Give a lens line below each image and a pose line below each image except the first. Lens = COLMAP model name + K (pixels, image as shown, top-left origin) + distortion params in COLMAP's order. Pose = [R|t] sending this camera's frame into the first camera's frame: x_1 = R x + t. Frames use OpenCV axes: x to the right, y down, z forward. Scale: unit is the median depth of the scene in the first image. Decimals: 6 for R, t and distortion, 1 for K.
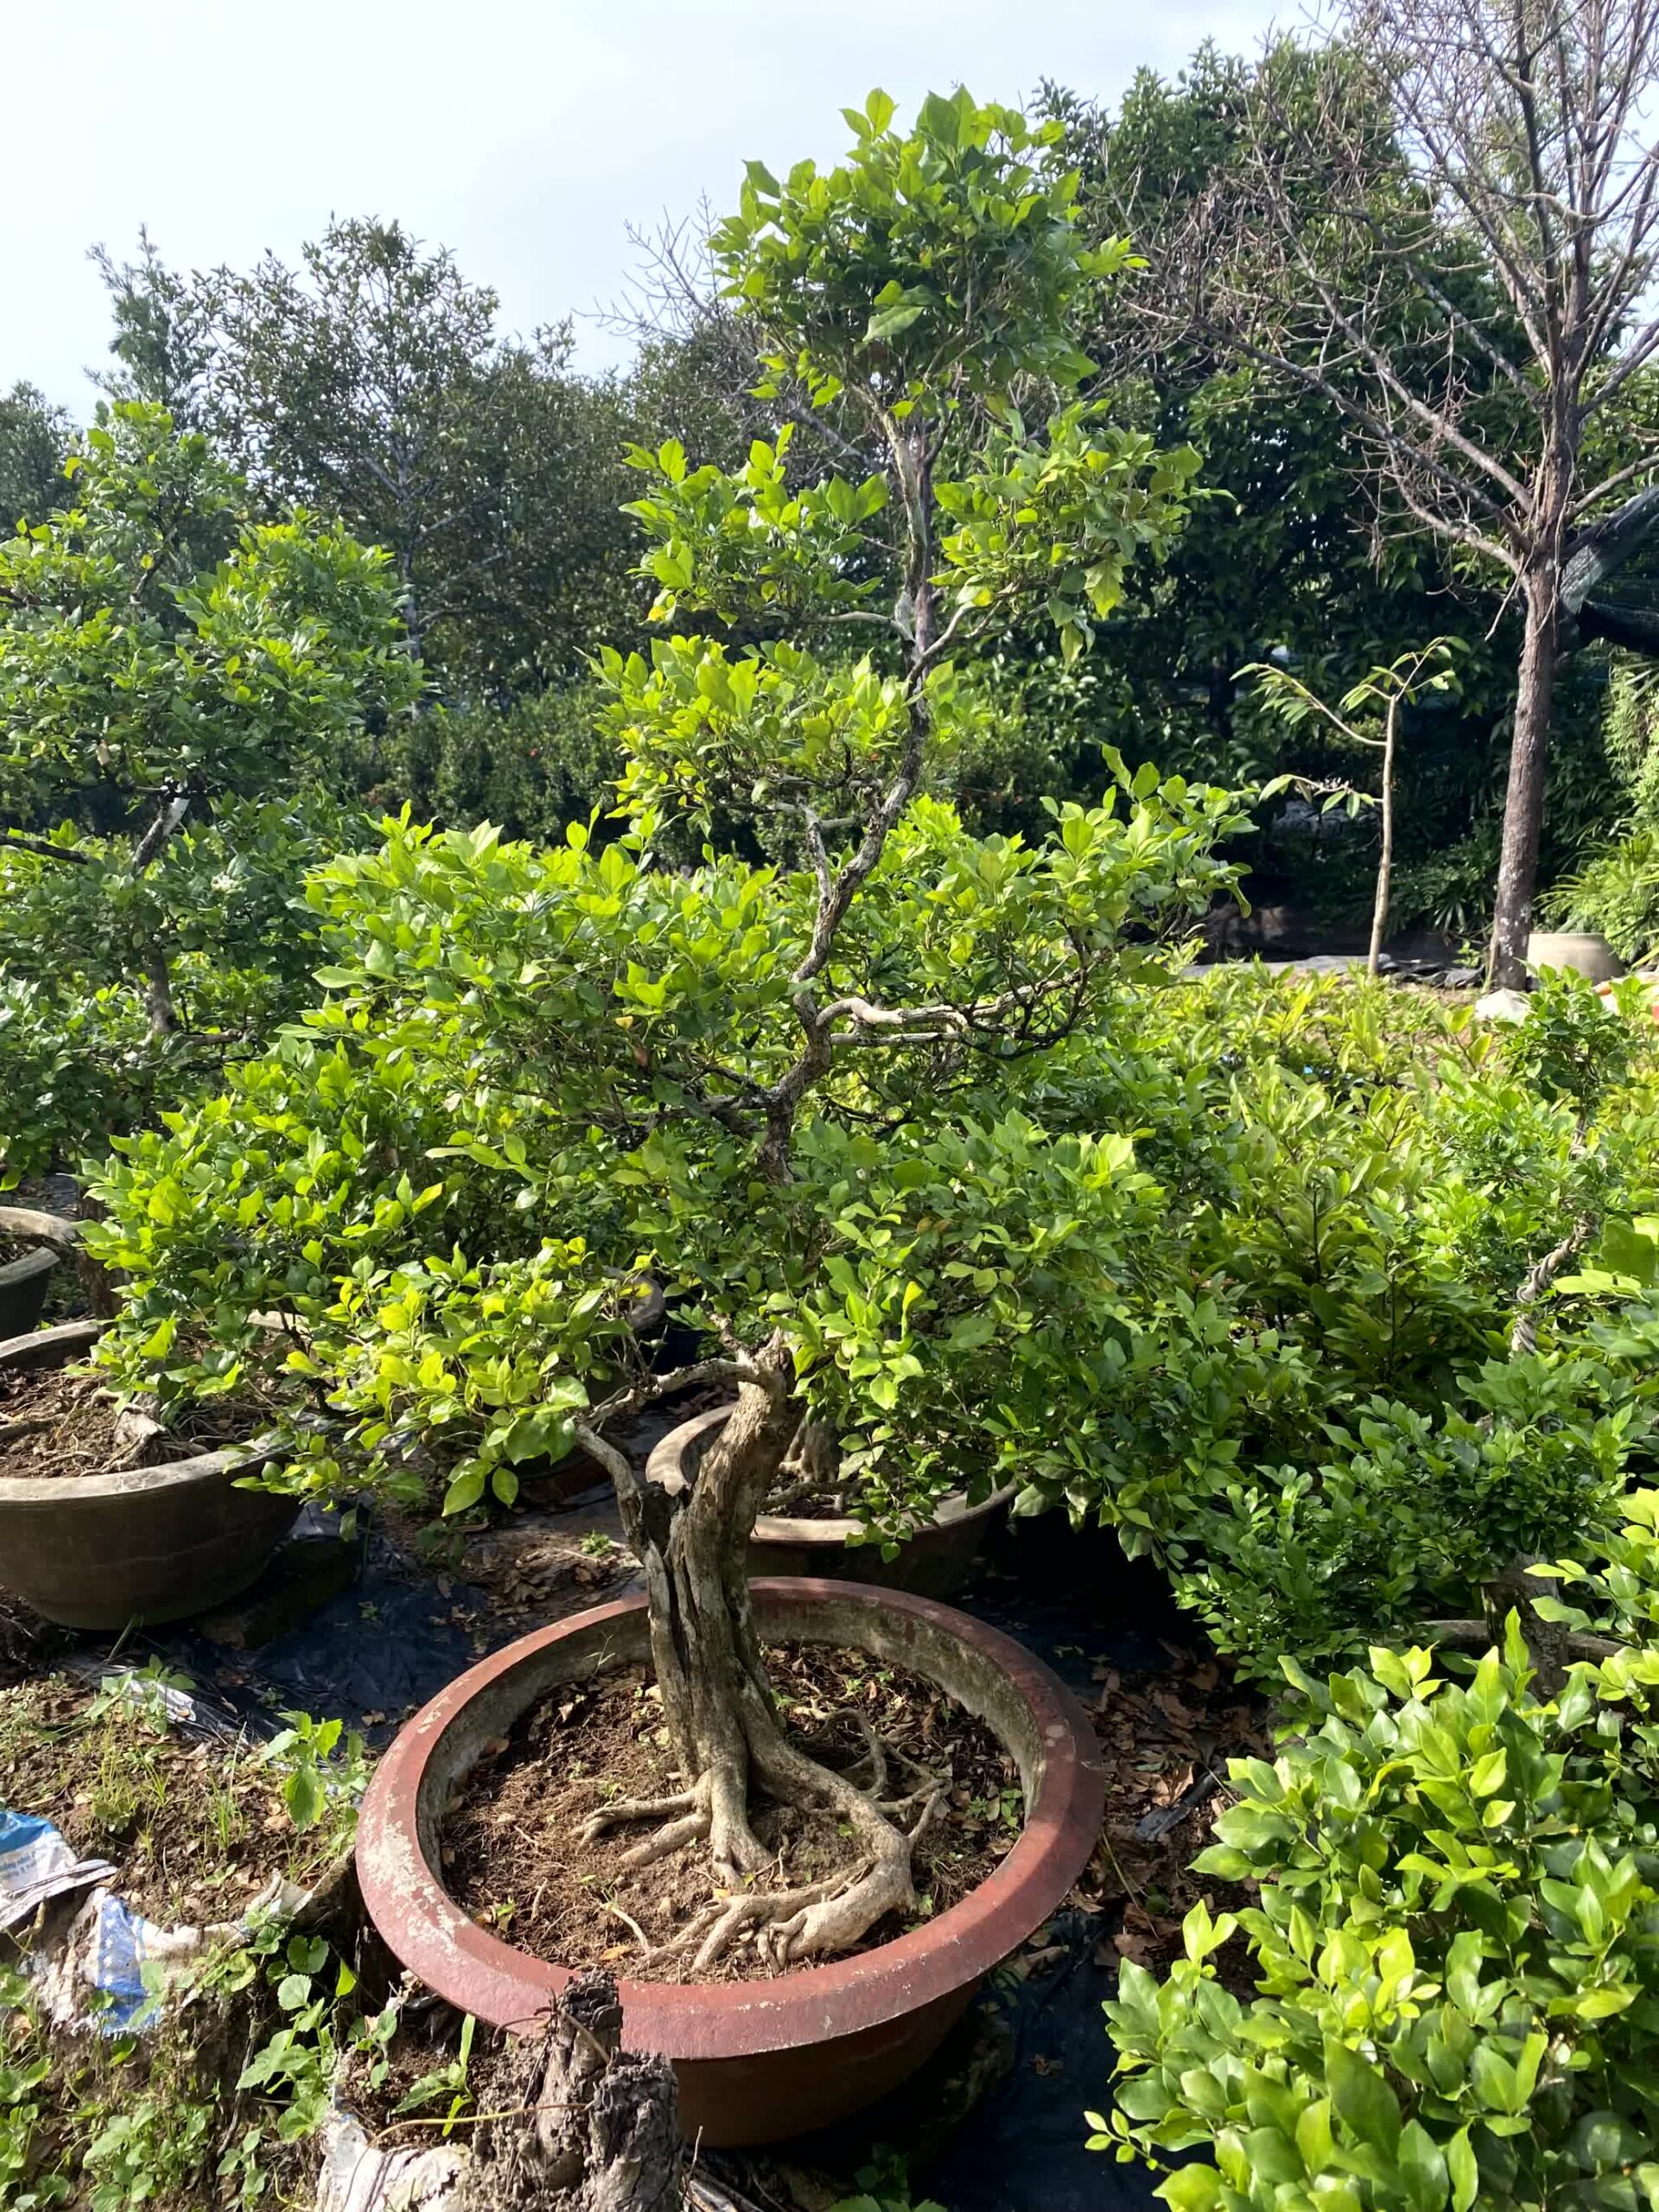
lens RADIAL K [[1709.8, 0, 836.9], [0, 1709.8, 1119.6], [0, 0, 1]] dist [0.010620, -0.009287]
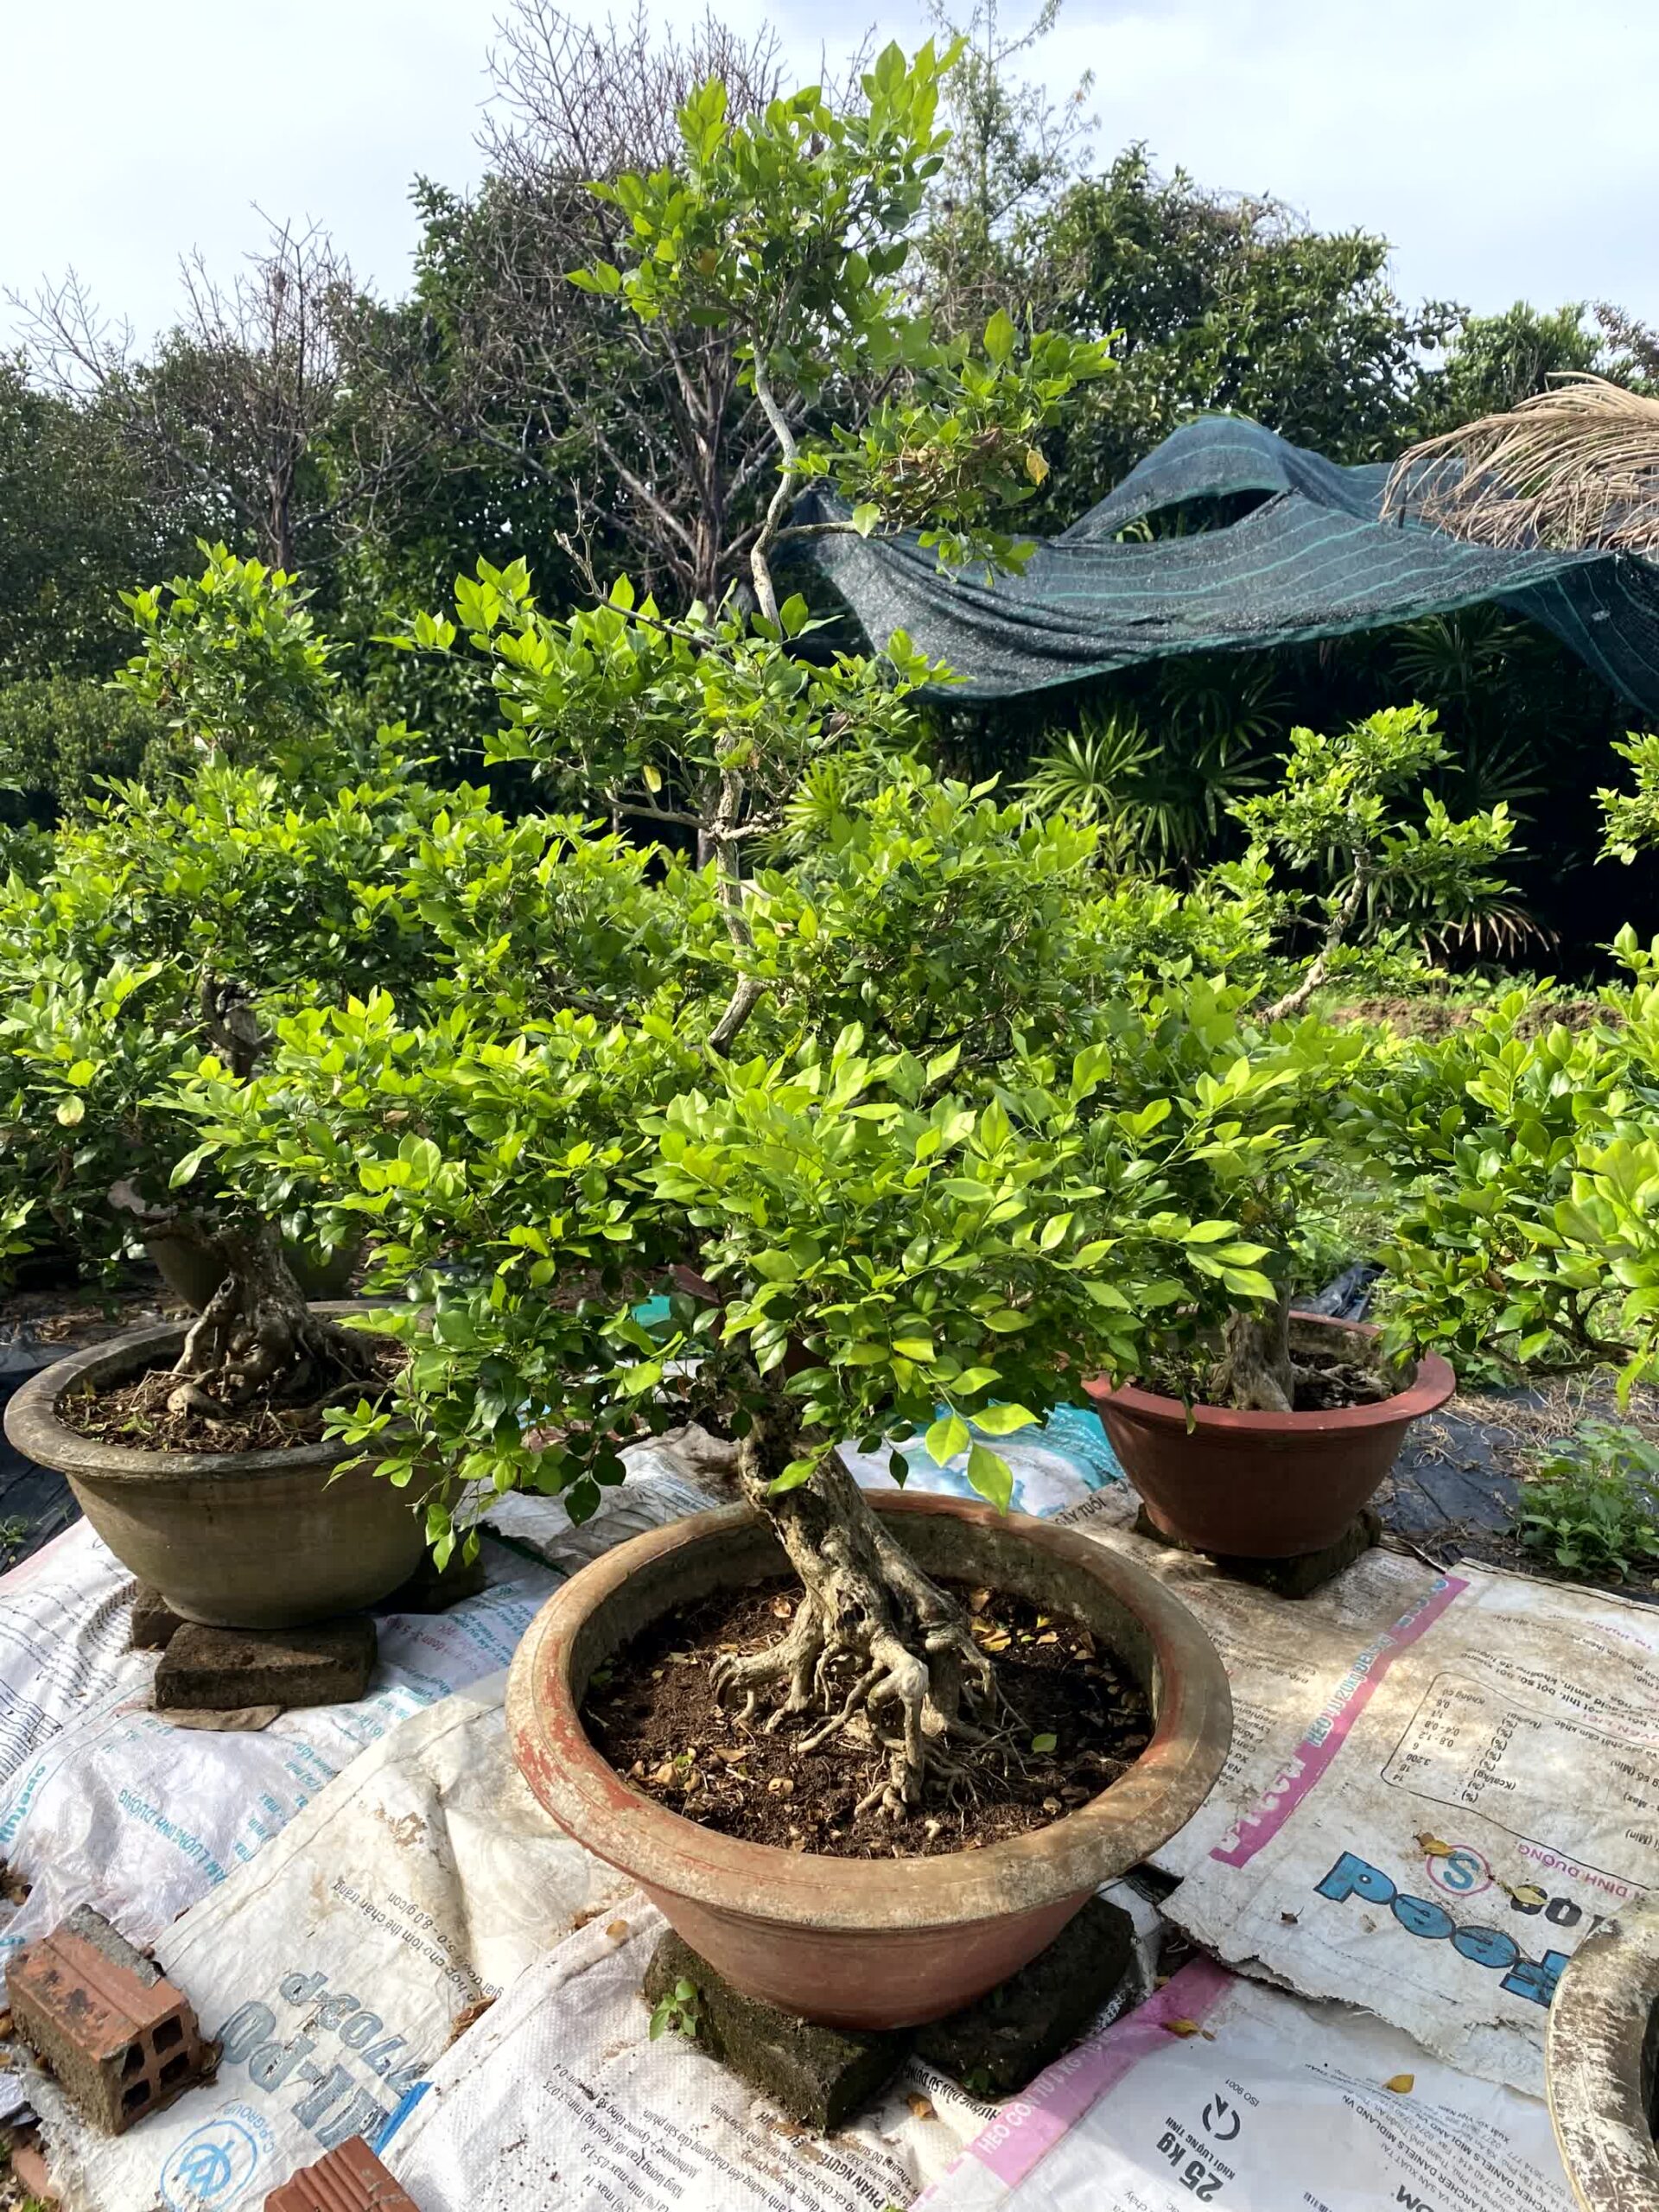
lens RADIAL K [[1709.8, 0, 817.4], [0, 1709.8, 1095.7], [0, 0, 1]] dist [0.010620, -0.009287]
pose [[0.981079, -0.031063, 0.191101, 0.219677], [0.034548, 0.999292, -0.014929, 0.081482], [-0.190502, 0.021249, 0.981457, -0.299045]]
